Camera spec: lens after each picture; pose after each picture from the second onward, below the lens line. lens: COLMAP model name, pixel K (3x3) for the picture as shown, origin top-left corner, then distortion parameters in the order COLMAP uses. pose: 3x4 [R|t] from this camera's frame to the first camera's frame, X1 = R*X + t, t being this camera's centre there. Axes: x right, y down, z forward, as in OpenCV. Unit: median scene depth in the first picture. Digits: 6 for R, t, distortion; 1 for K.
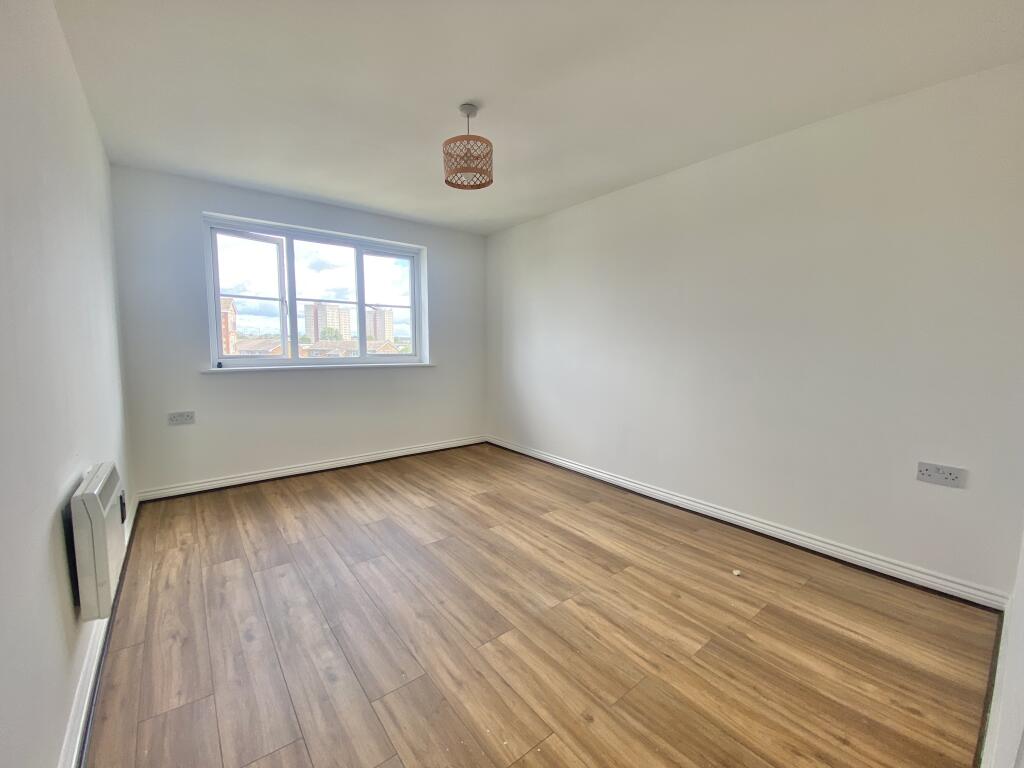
lens RADIAL K [[407.2, 0, 512.7], [0, 407.2, 385.6], [0, 0, 1]] dist [-0.013973, -0.002182]
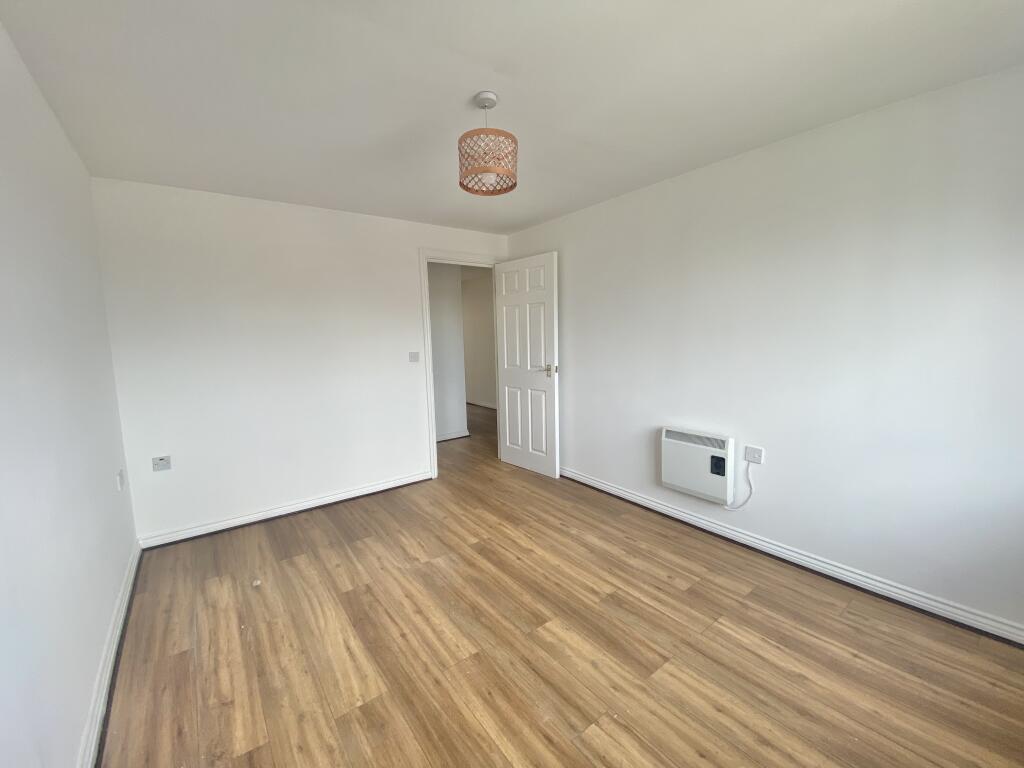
lens RADIAL K [[407.2, 0, 513.8], [0, 407.2, 383.9], [0, 0, 1]] dist [-0.013973, -0.002182]
pose [[-0.999613, 0.013905, 0.024073, -0.166333], [0.019031, 0.973487, 0.227950, -0.280899], [-0.020265, 0.228320, -0.973375, 1.825890]]
